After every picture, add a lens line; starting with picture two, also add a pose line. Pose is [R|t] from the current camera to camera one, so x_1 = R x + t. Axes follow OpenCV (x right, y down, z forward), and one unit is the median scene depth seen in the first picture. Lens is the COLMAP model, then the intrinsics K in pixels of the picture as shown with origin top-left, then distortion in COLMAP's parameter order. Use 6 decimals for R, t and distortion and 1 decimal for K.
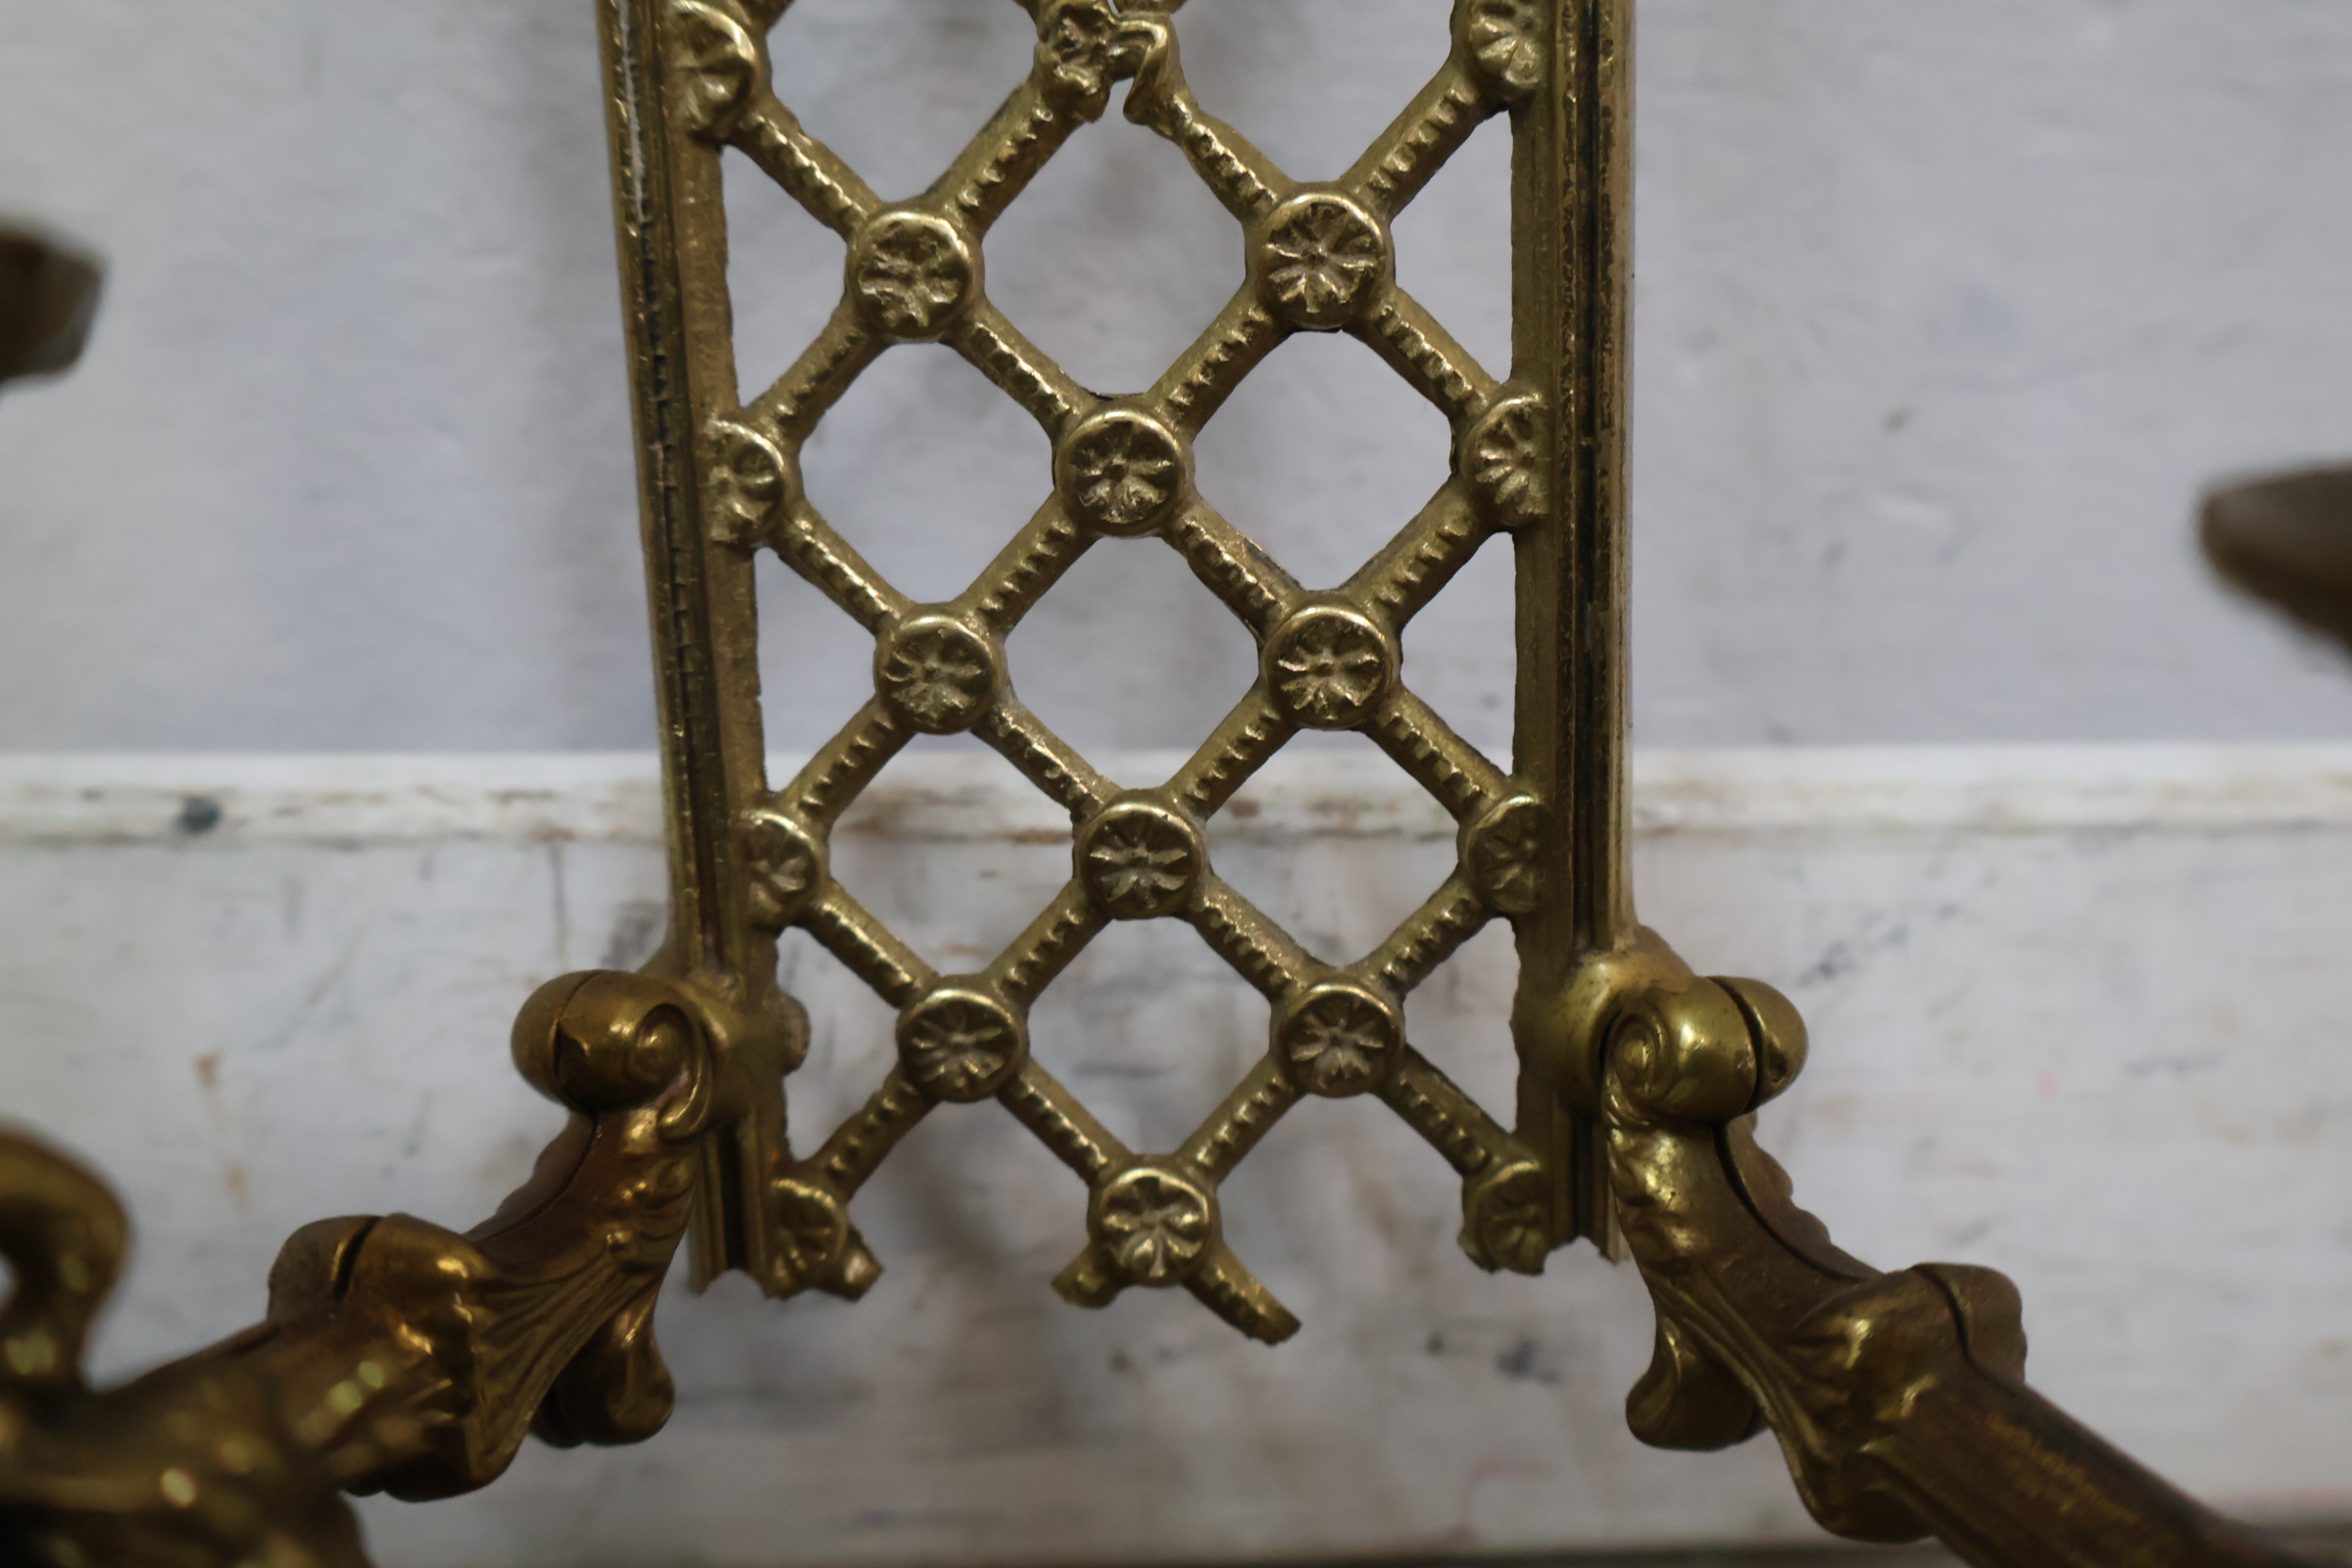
lens RADIAL K [[2372.0, 0, 1175.7], [0, 2372.0, 786.7], [0, 0, 1]] dist [0.025865, 0.003516]
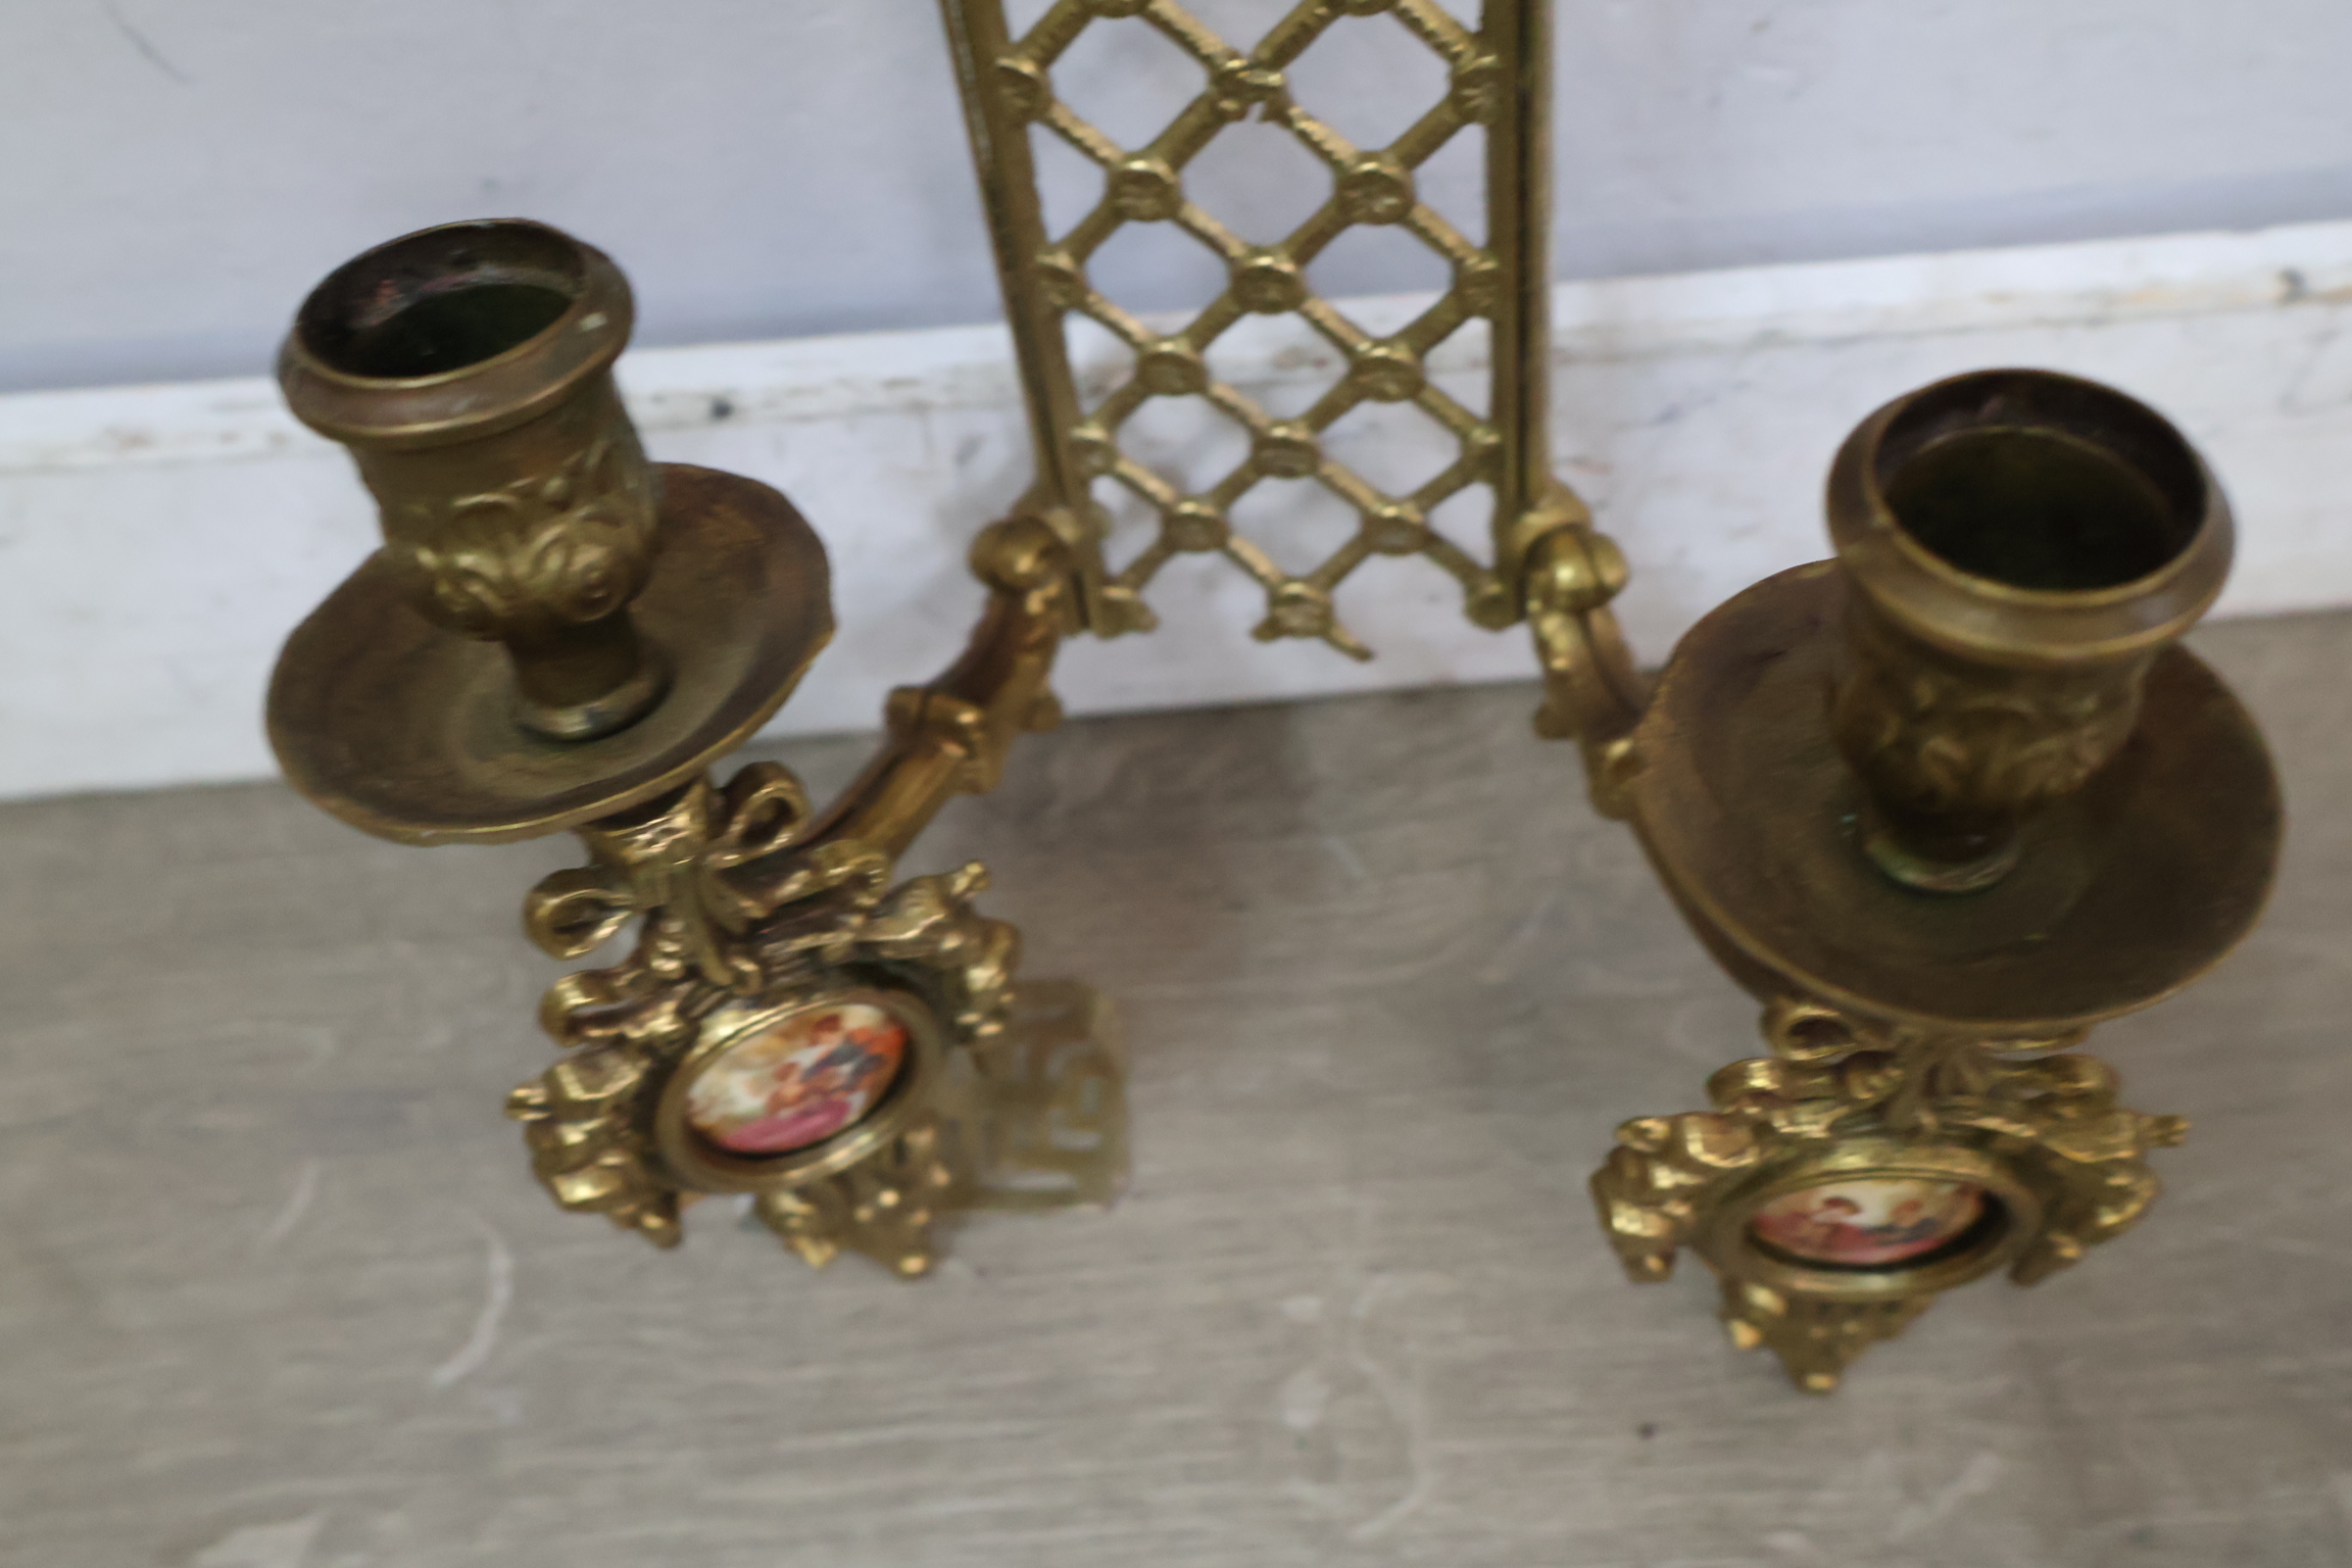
lens RADIAL K [[2311.3, 0, 1171.2], [0, 2311.3, 818.8], [0, 0, 1]] dist [0.016377, 0.012659]
pose [[0.993363, 0.016805, -0.113789, 0.108791], [0.055903, 0.794036, 0.605295, -0.857216], [0.100524, -0.607639, 0.787826, -0.604113]]
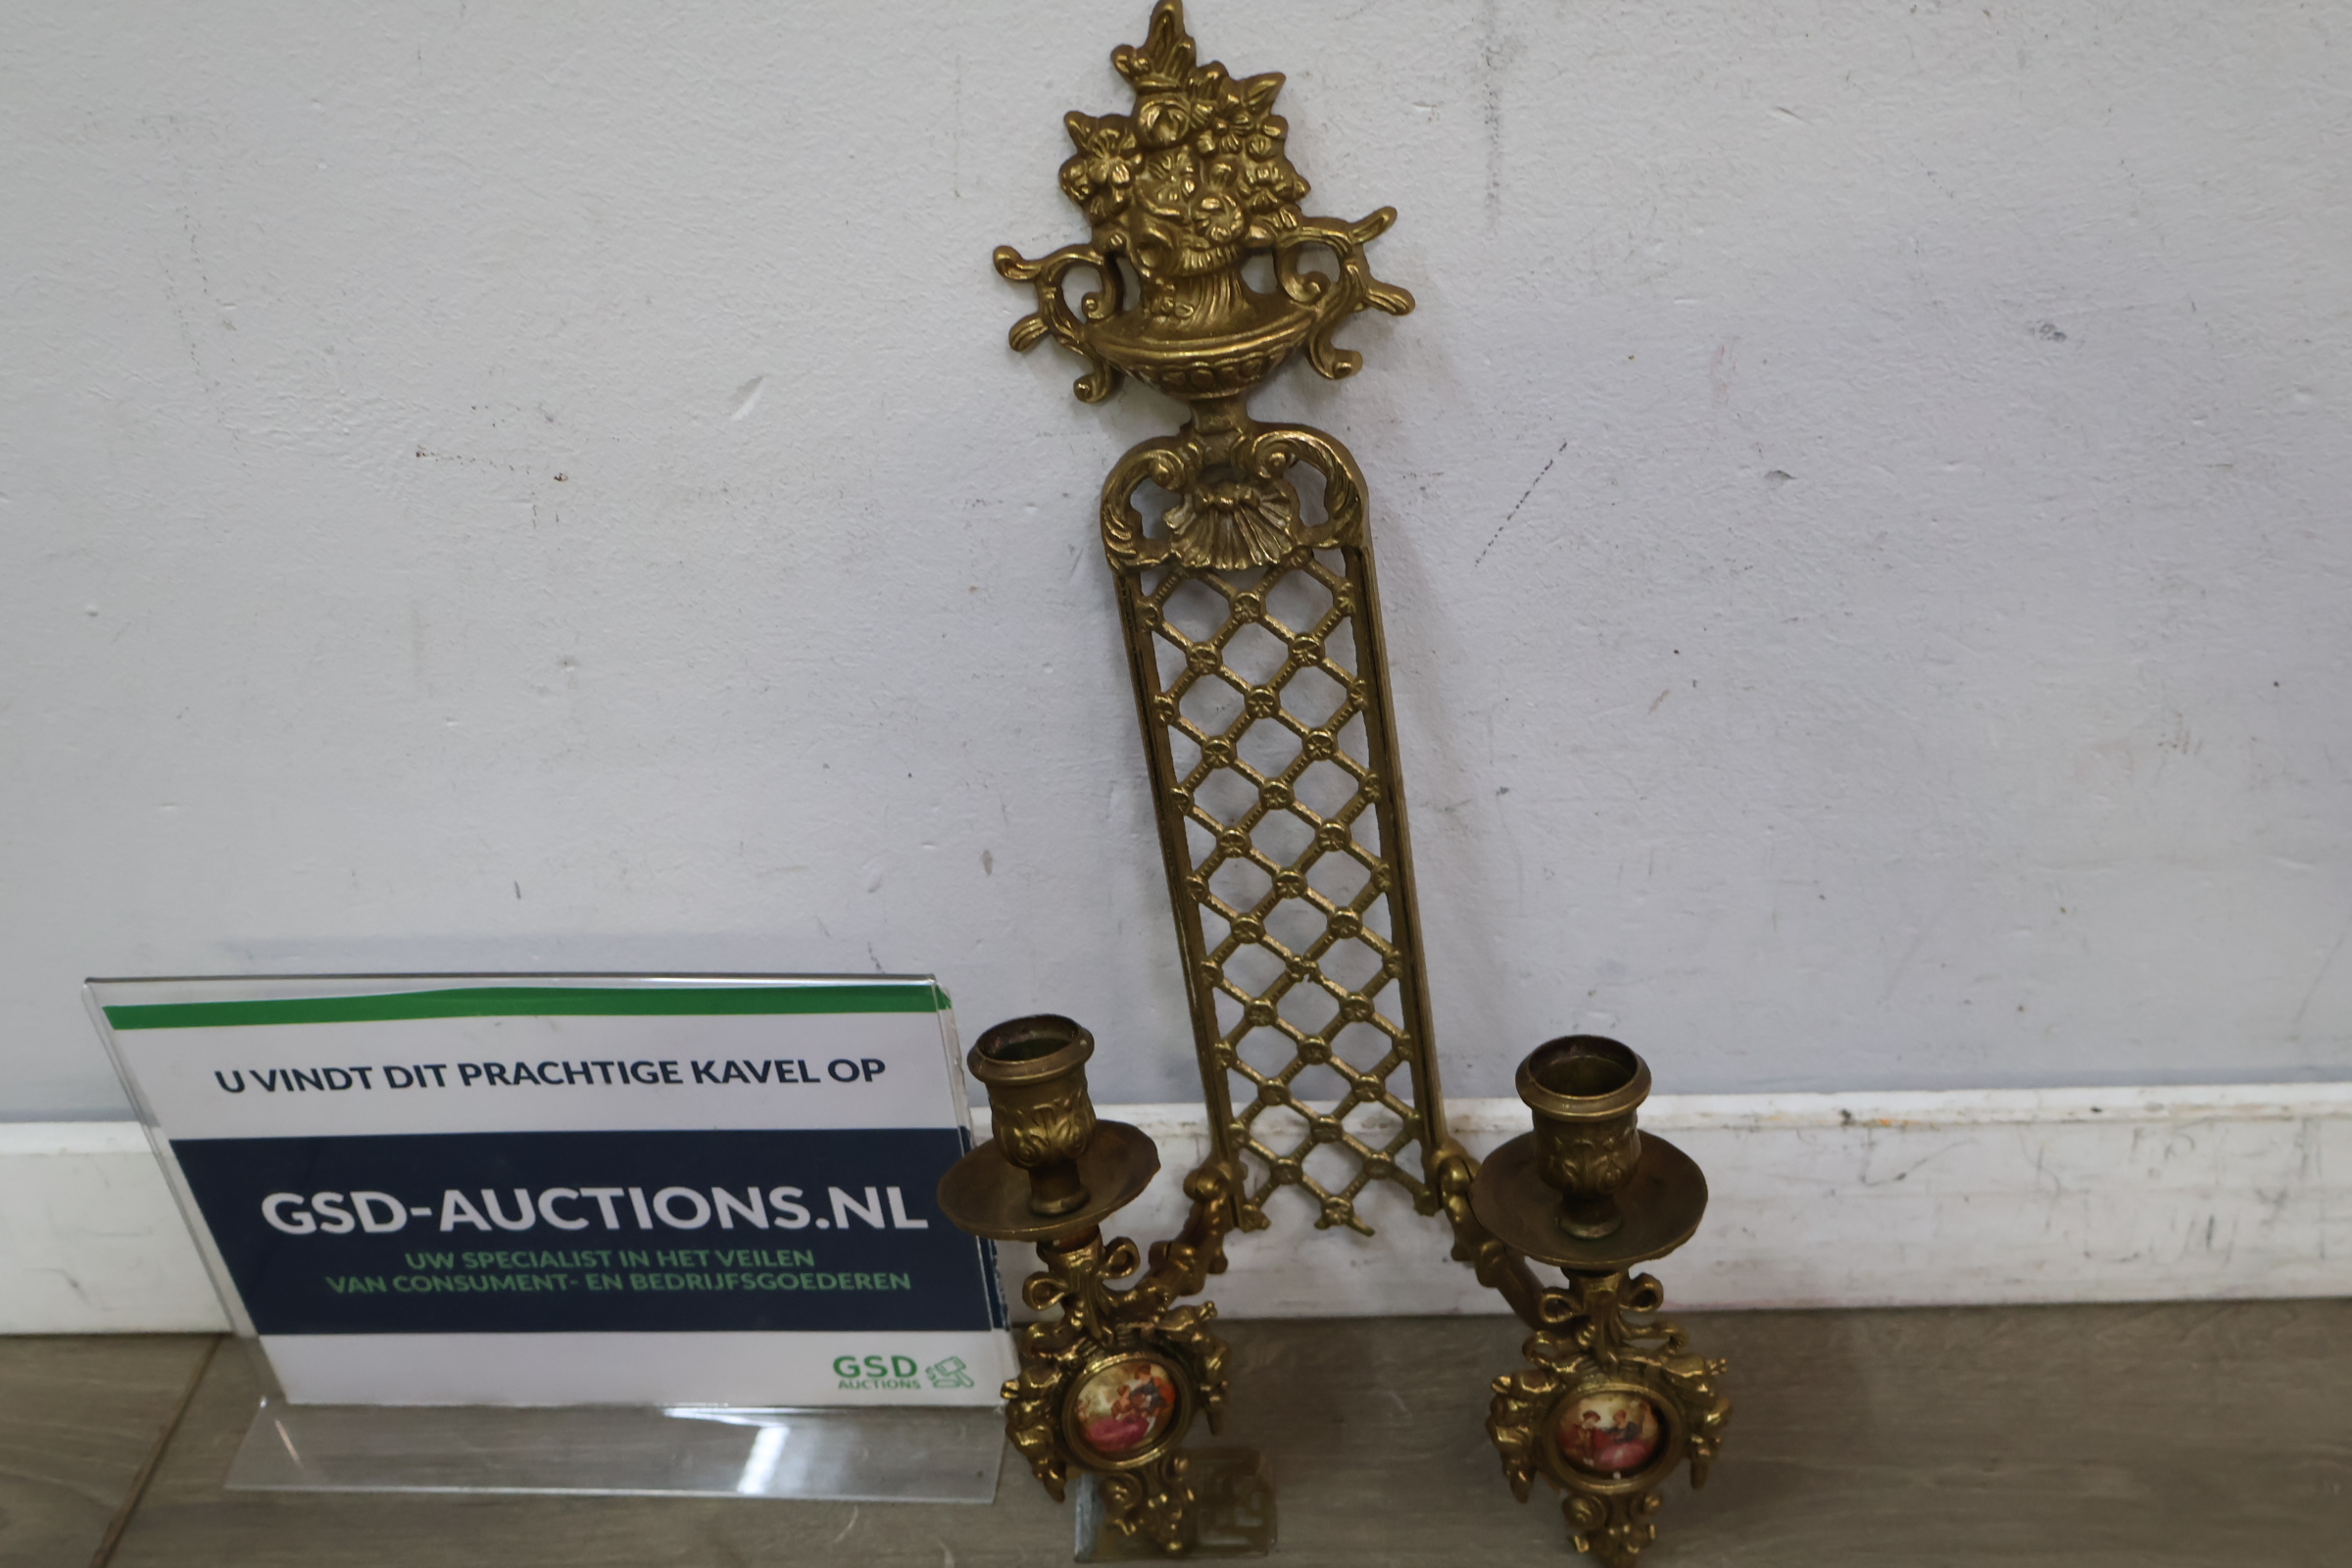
lens RADIAL K [[2283.5, 0, 1179.4], [0, 2283.5, 795.5], [0, 0, 1]] dist [0.010388, 0.002676]
pose [[0.991864, -0.073740, -0.103773, 0.190378], [0.094827, 0.971825, 0.215789, -1.440672], [0.084937, -0.223873, 0.970910, -2.781551]]
